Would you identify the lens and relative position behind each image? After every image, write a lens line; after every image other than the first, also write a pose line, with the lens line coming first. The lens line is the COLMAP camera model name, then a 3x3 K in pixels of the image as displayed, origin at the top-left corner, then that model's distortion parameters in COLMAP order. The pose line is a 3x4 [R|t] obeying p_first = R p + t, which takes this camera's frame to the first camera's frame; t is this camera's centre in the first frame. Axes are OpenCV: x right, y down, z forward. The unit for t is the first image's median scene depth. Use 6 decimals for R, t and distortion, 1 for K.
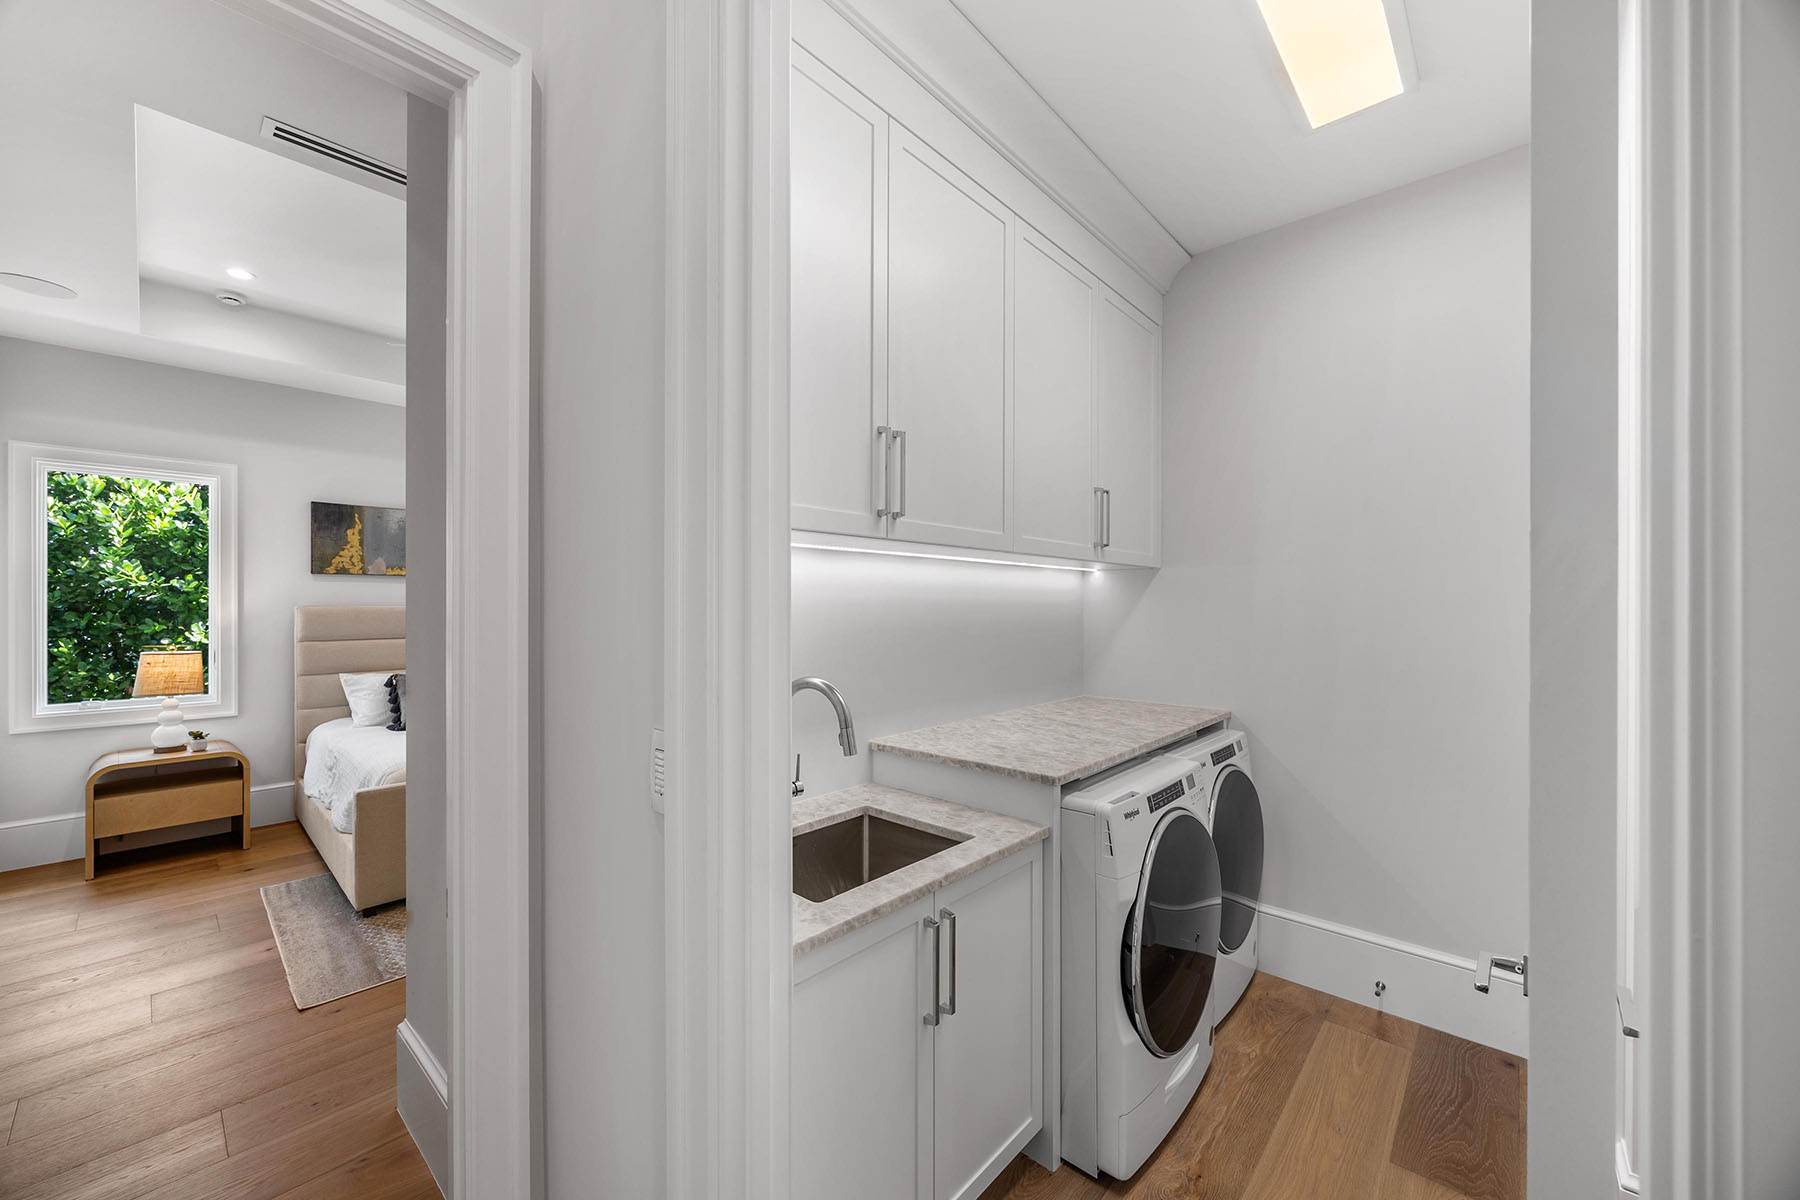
lens RADIAL K [[678.5, 0, 896.1], [0, 678.5, 599.5], [0, 0, 1]] dist [-0.002109, -0.000091]
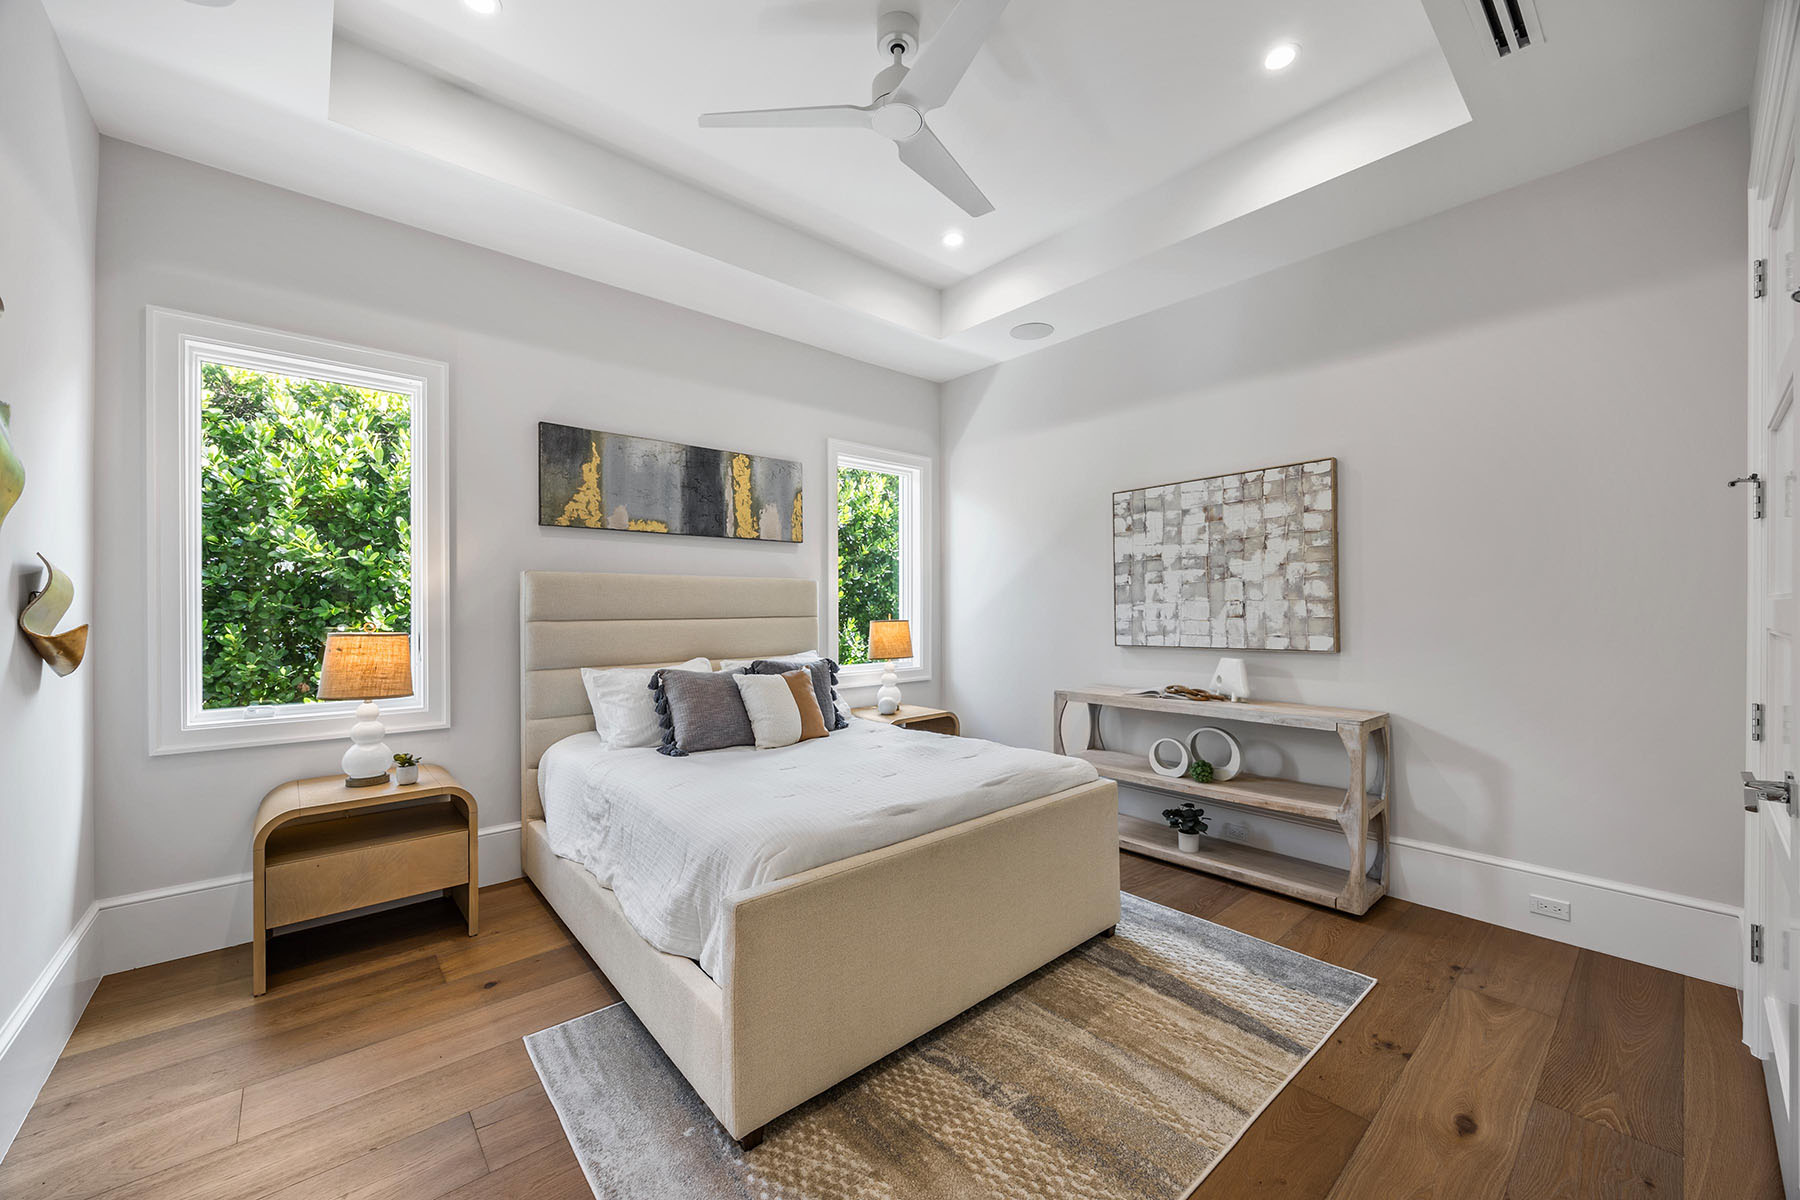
lens RADIAL K [[688.1, 0, 908.8], [0, 688.1, 601.1], [0, 0, 1]] dist [-0.001068, 0.000065]
pose [[0.993219, -0.003806, -0.116198, -0.358868], [0.003877, 0.999992, 0.000384, 0.037116], [0.116195, -0.000832, 0.993226, 0.302143]]
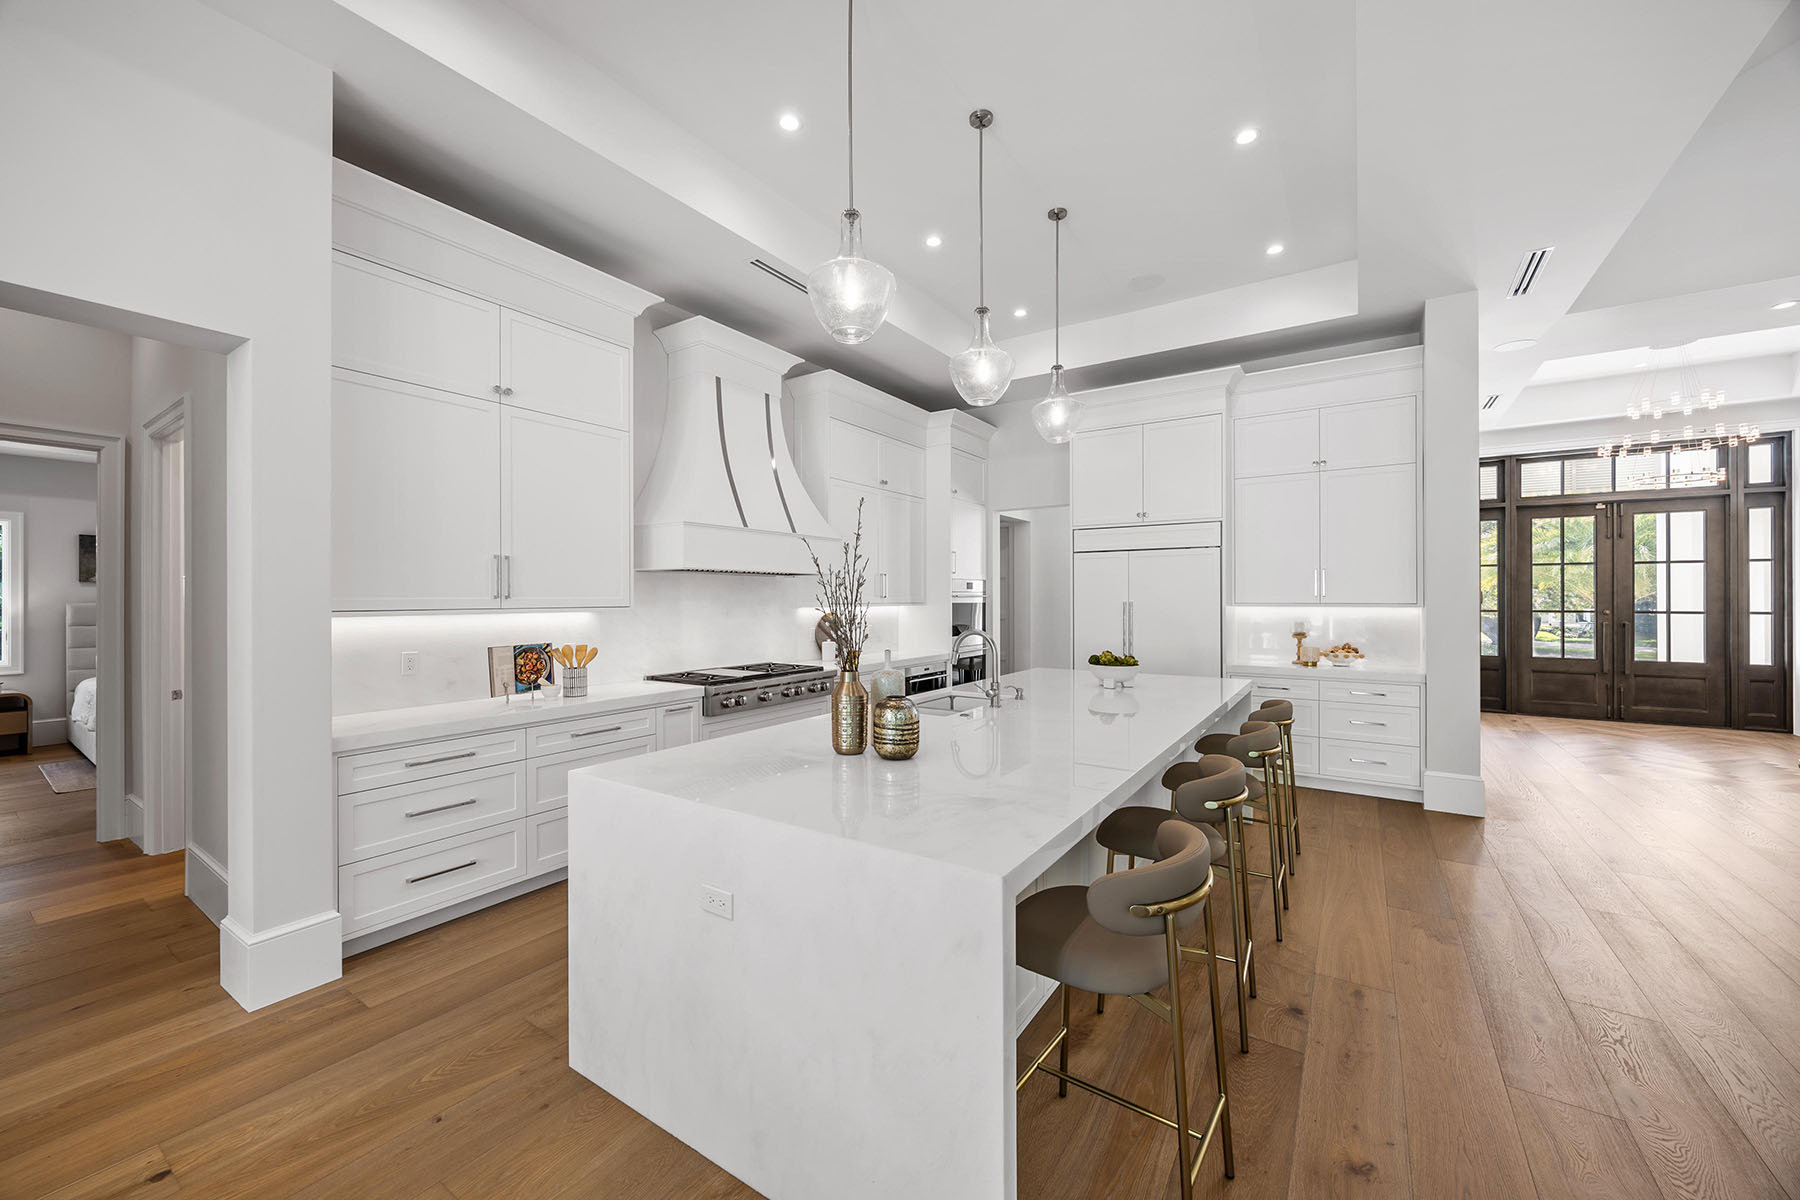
lens RADIAL K [[684.1, 0, 895.0], [0, 684.1, 596.8], [0, 0, 1]] dist [-0.001124, -0.000148]
pose [[0.990775, -0.001692, 0.135507, 0.661994], [0.001782, 0.999998, -0.000545, 0.000395], [-0.135506, 0.000782, 0.990776, -0.683483]]
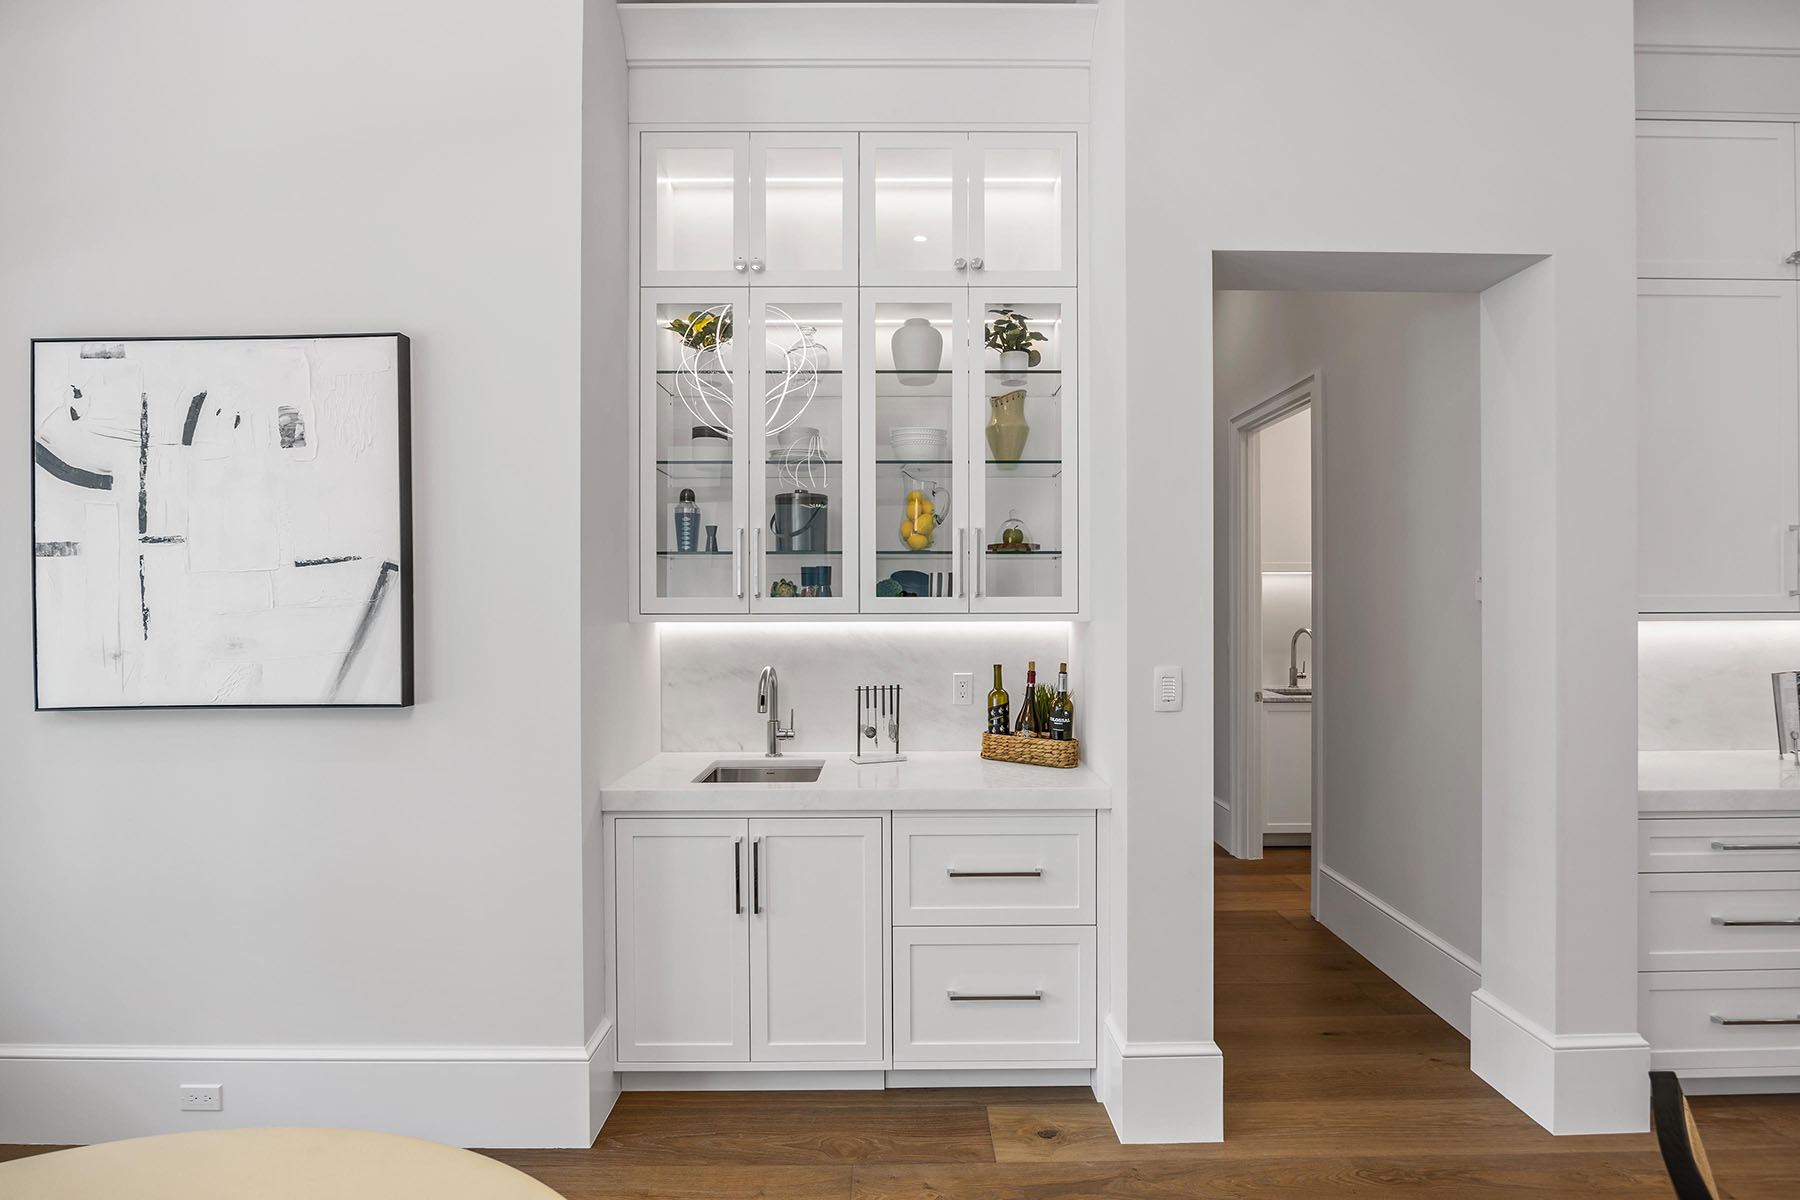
lens RADIAL K [[868.3, 0, 900.0], [0, 868.3, 600.0], [0, 0, 1]] dist [-0.012308, -0.000349]
pose [[0.672388, -0.000503, -0.740199, 0.387504], [0.004100, 0.999987, 0.003045, -0.000264], [0.740187, -0.005082, 0.672381, -0.716835]]
